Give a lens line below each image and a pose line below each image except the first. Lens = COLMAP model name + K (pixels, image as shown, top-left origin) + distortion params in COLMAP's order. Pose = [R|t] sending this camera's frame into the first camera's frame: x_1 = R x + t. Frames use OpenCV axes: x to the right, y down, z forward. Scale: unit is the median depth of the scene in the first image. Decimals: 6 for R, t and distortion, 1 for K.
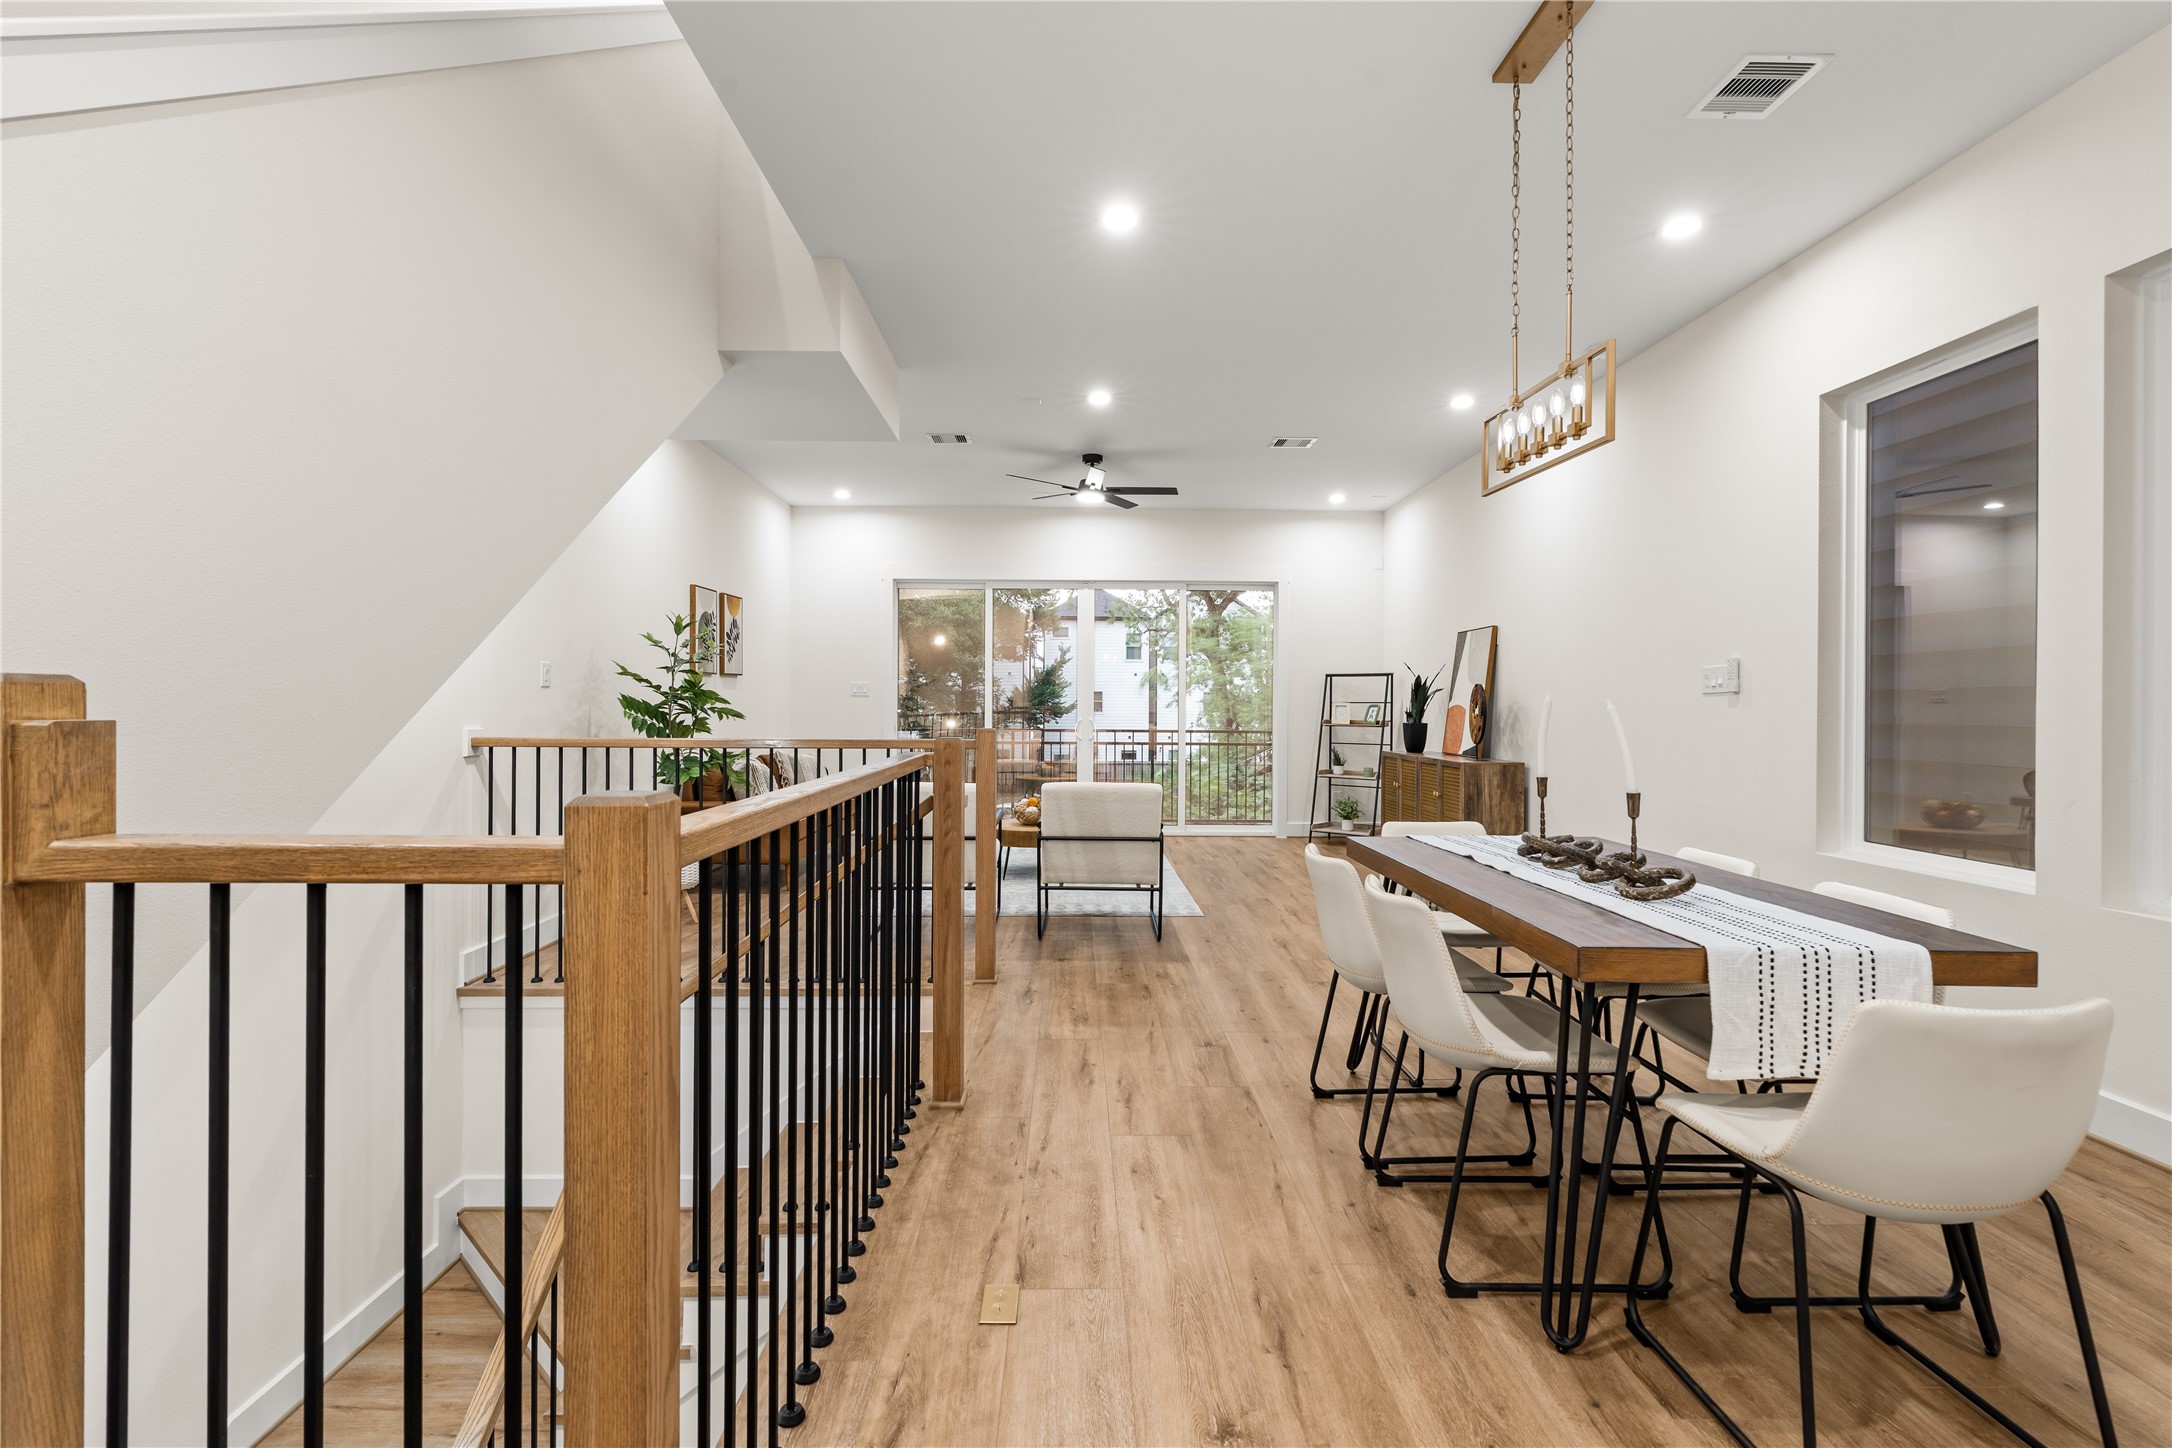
lens RADIAL K [[979.3, 0, 1089.0], [0, 979.3, 710.6], [0, 0, 1]] dist [-0.002756, 0.000763]
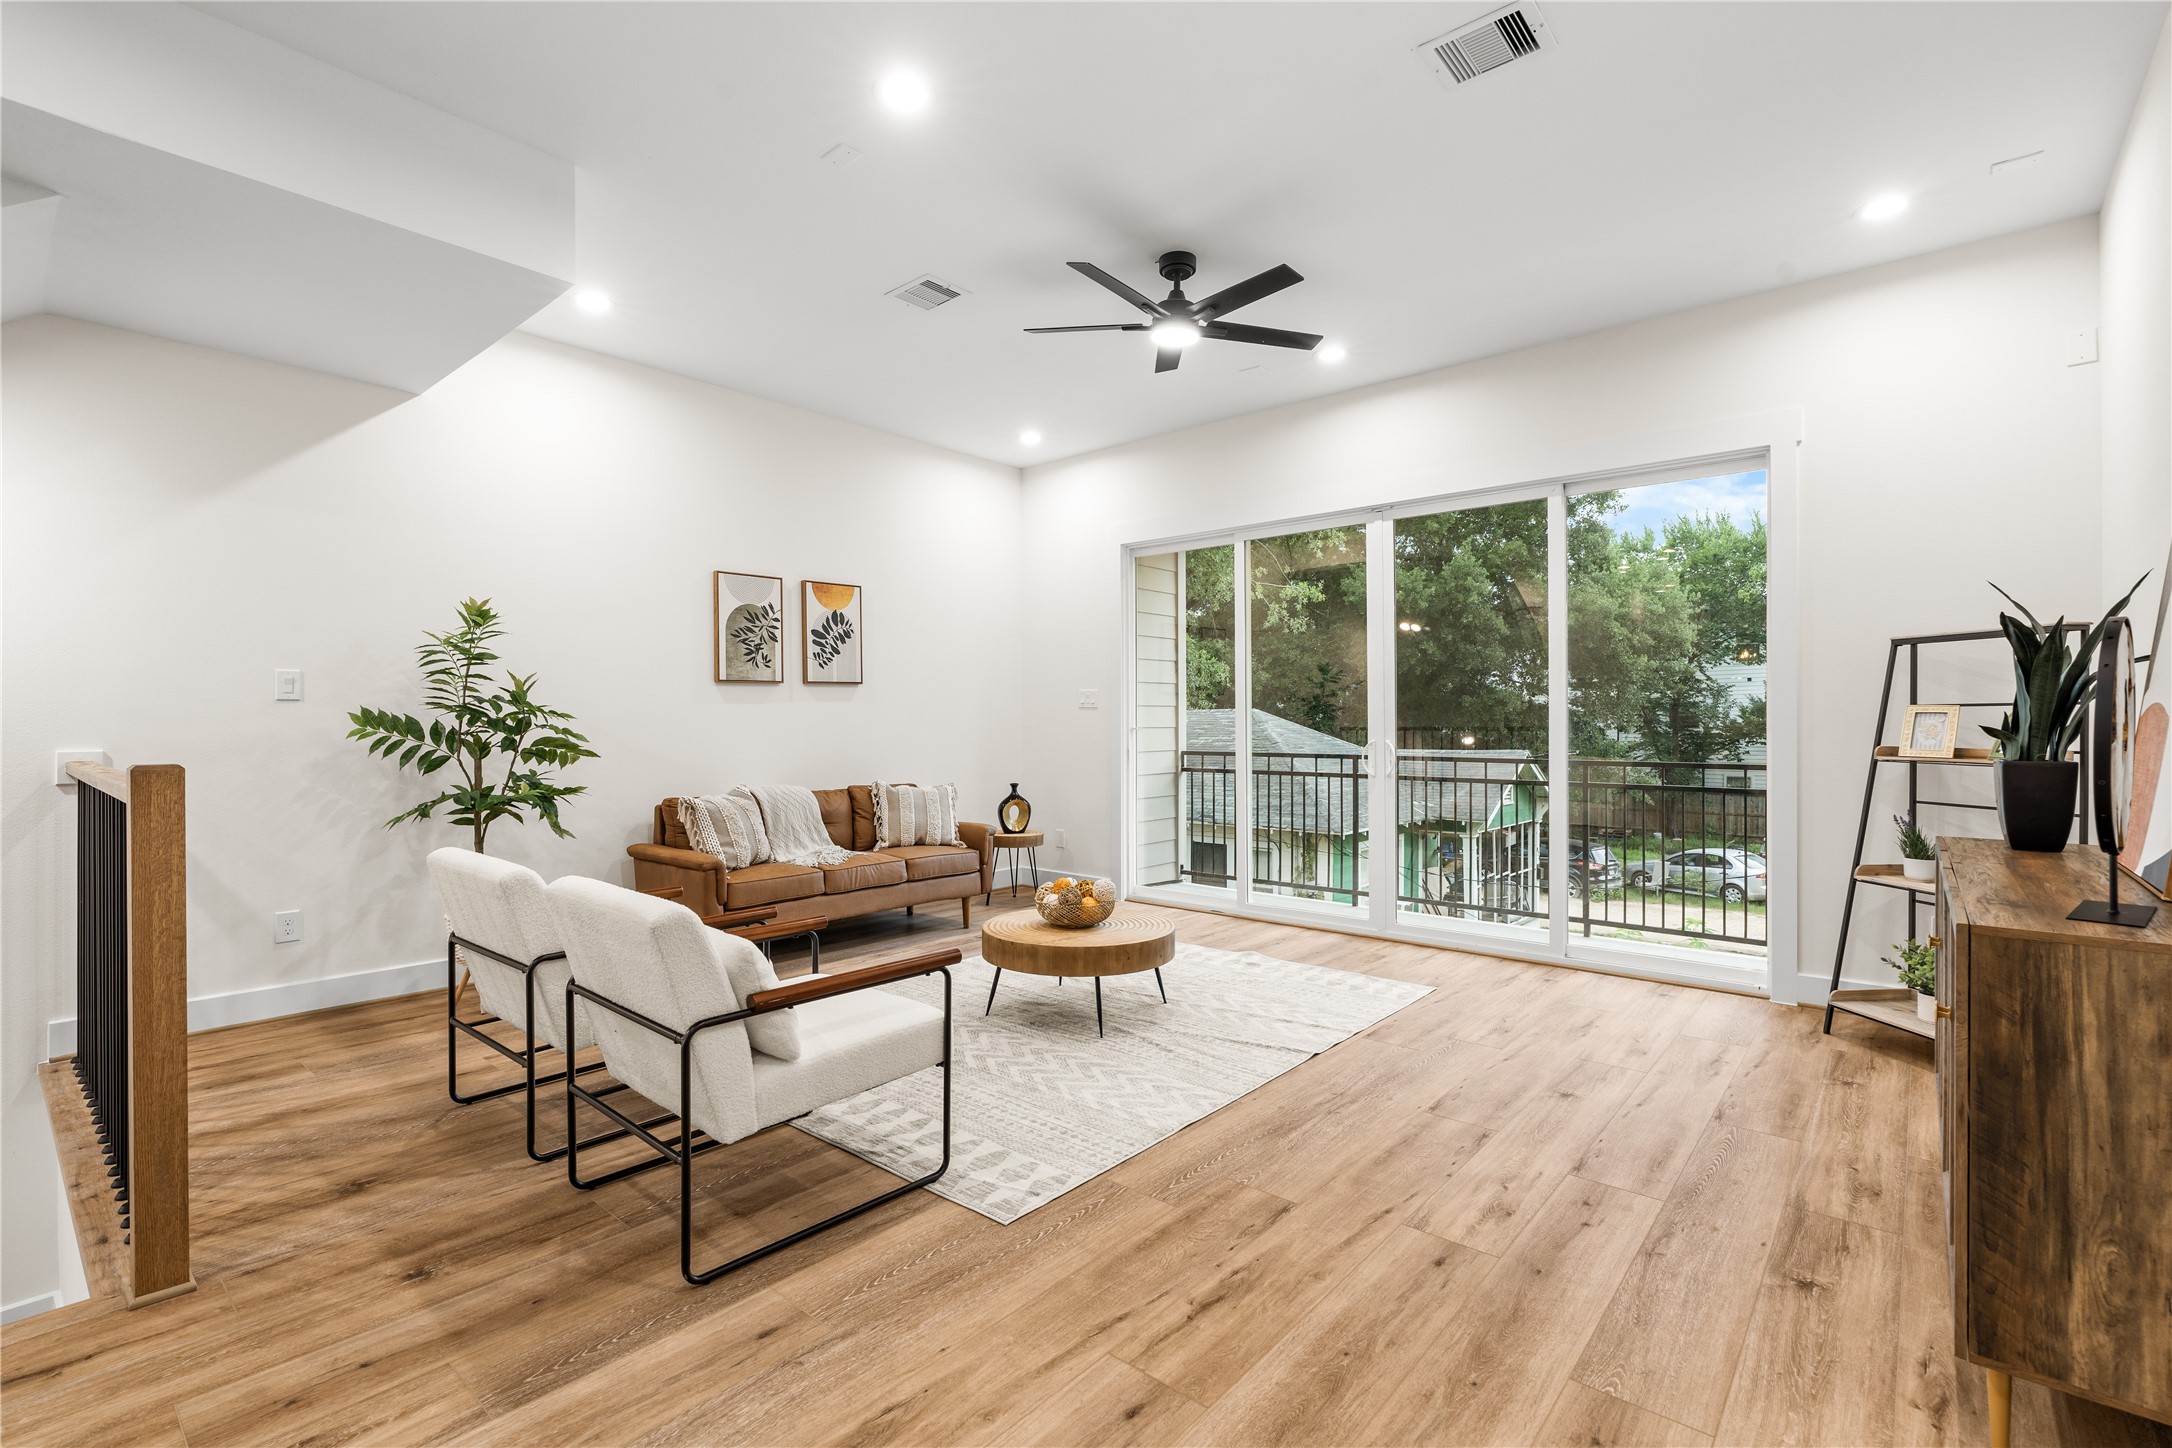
lens RADIAL K [[985.2, 0, 1086.0], [0, 985.2, 724.0], [0, 0, 1]] dist [0.000019, 0.000244]
pose [[0.747320, -0.005528, -0.664442, 0.441850], [0.002263, 0.999981, -0.005774, 0.002130], [0.664461, 0.002812, 0.747318, 0.754011]]
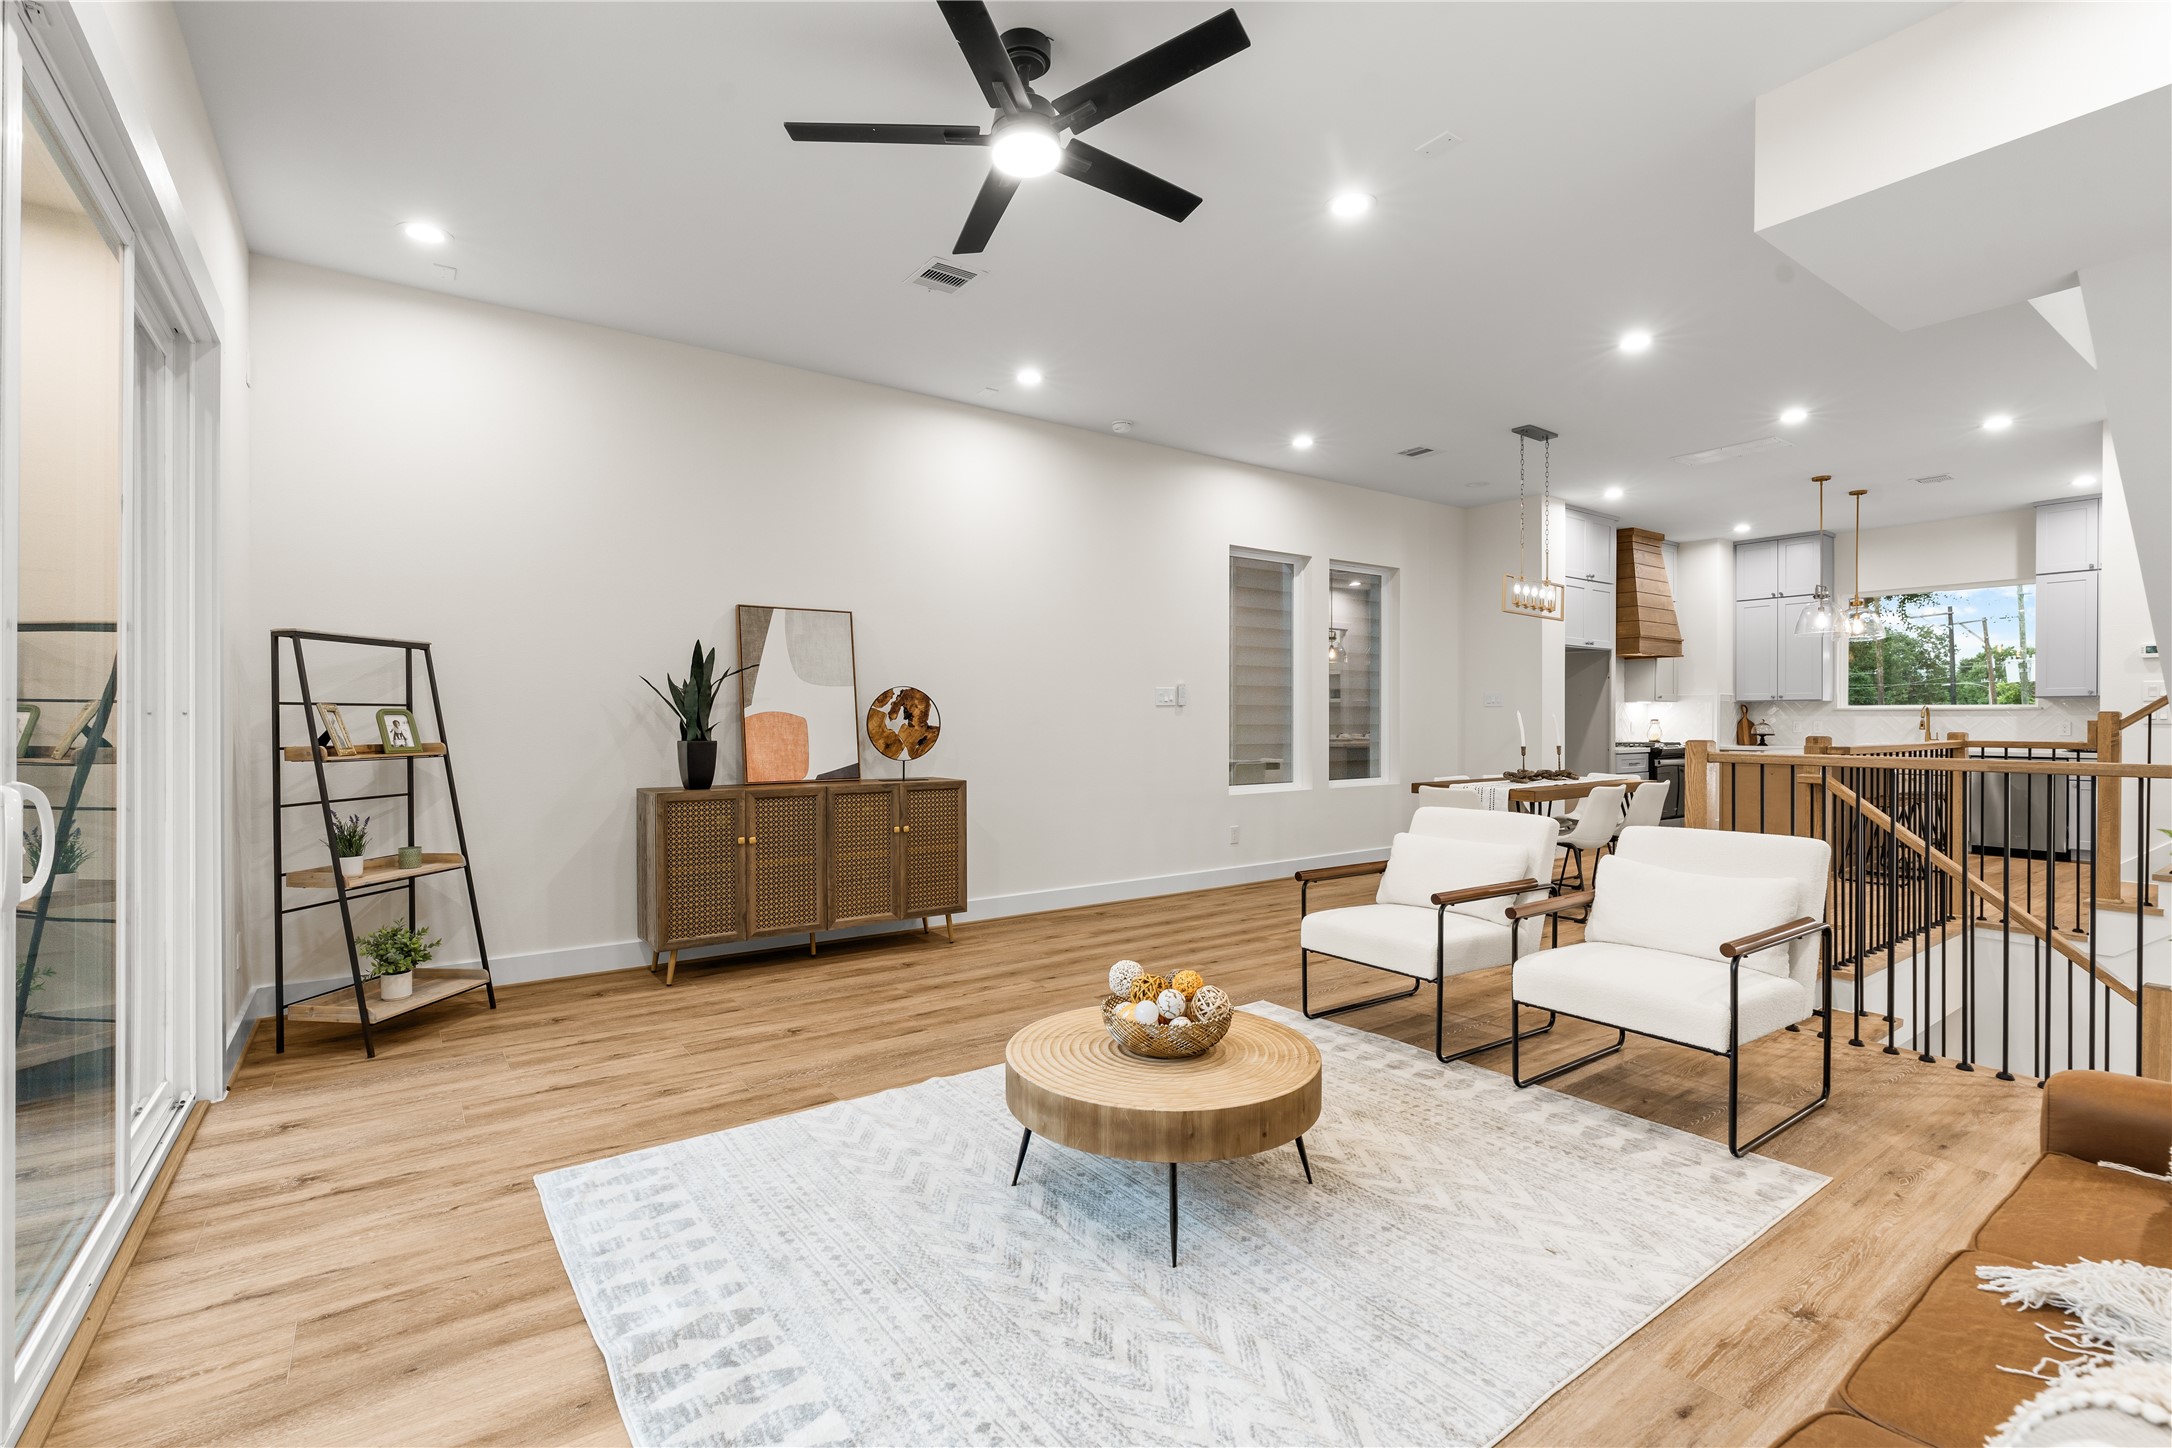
lens RADIAL K [[974.6, 0, 1086.0], [0, 974.6, 724.0], [0, 0, 1]] dist [-0.002324, 0.000699]
pose [[-0.573539, -0.010795, 0.819107, -0.430798], [0.001196, 0.999901, 0.014015, -0.008131], [-0.819177, 0.009018, -0.573469, 1.617797]]
